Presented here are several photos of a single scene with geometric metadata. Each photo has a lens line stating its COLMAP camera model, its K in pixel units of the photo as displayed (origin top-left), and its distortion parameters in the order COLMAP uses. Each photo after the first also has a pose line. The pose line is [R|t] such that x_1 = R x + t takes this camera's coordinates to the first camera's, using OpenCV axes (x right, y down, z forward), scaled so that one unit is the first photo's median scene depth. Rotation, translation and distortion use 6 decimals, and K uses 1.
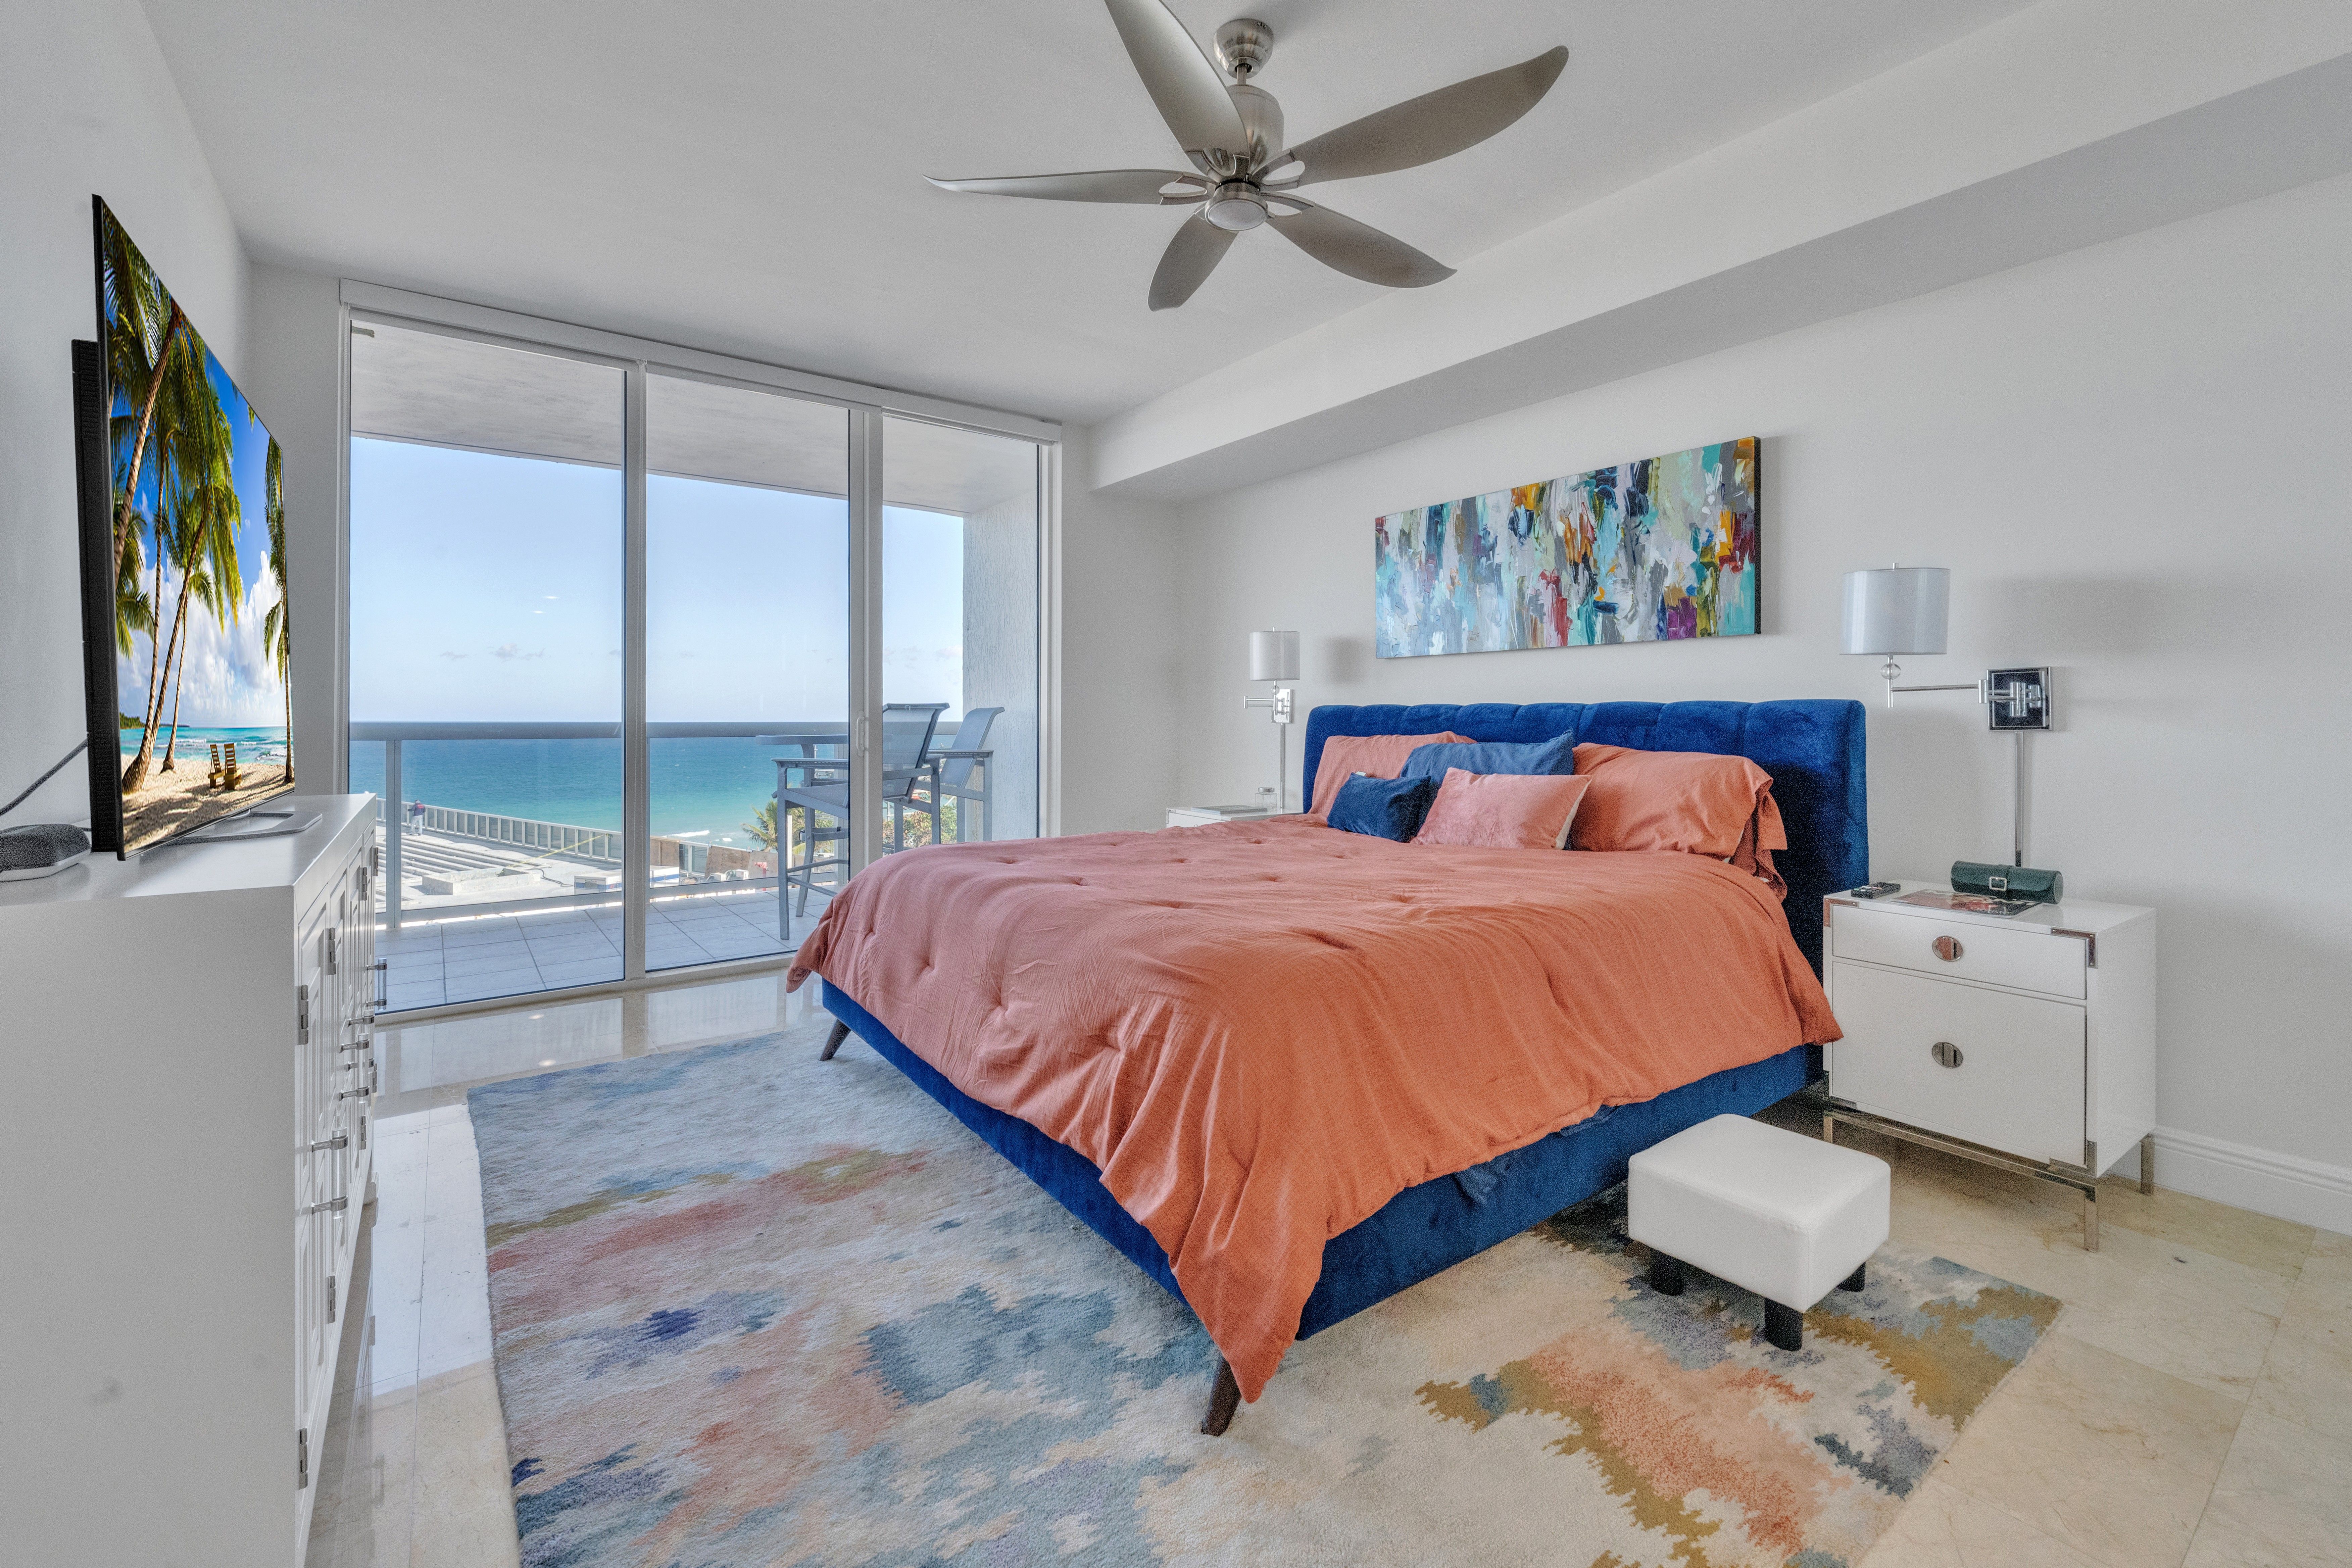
lens RADIAL K [[972.6, 0, 1076.9], [0, 972.6, 711.7], [0, 0, 1]] dist [0.000443, 0.000079]
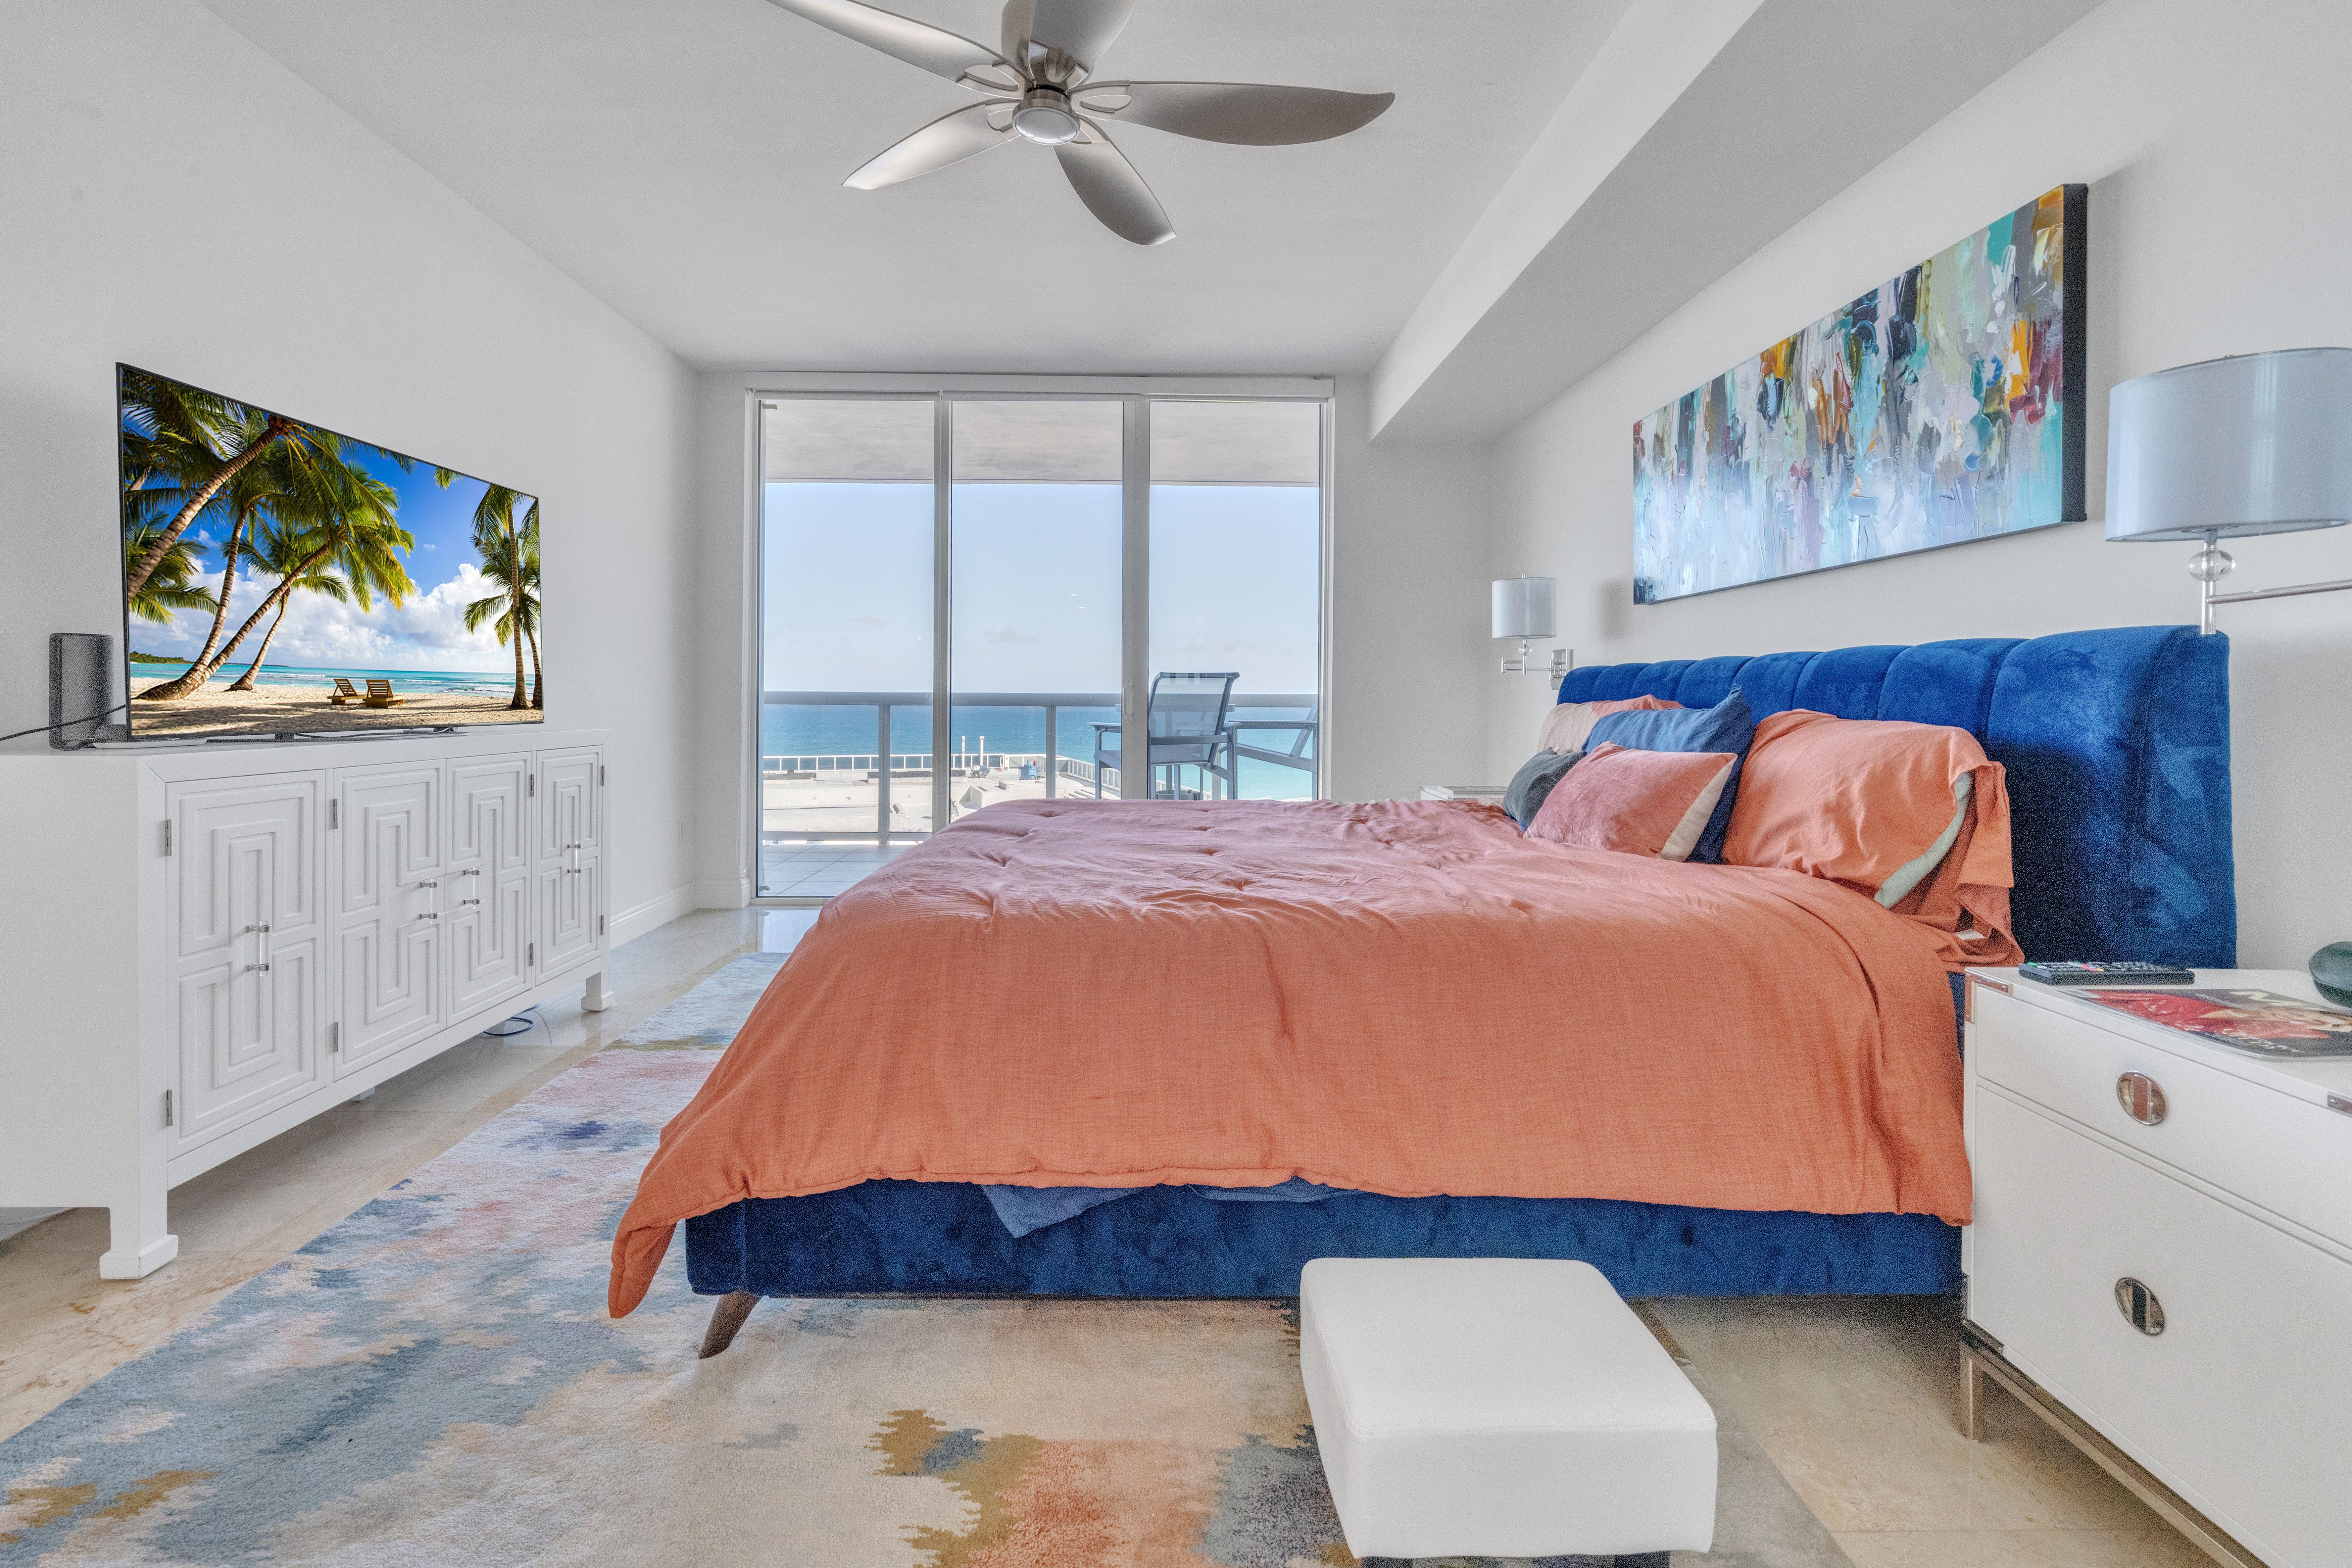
lens RADIAL K [[948.0, 0, 1218.5], [0, 948.0, 698.6], [0, 0, 1]] dist [0.000477, 0.000119]
pose [[0.833140, 0.000676, -0.553062, 0.547583], [-0.001419, 0.999999, -0.000916, 0.025640], [0.553061, 0.001548, 0.833140, 0.226750]]
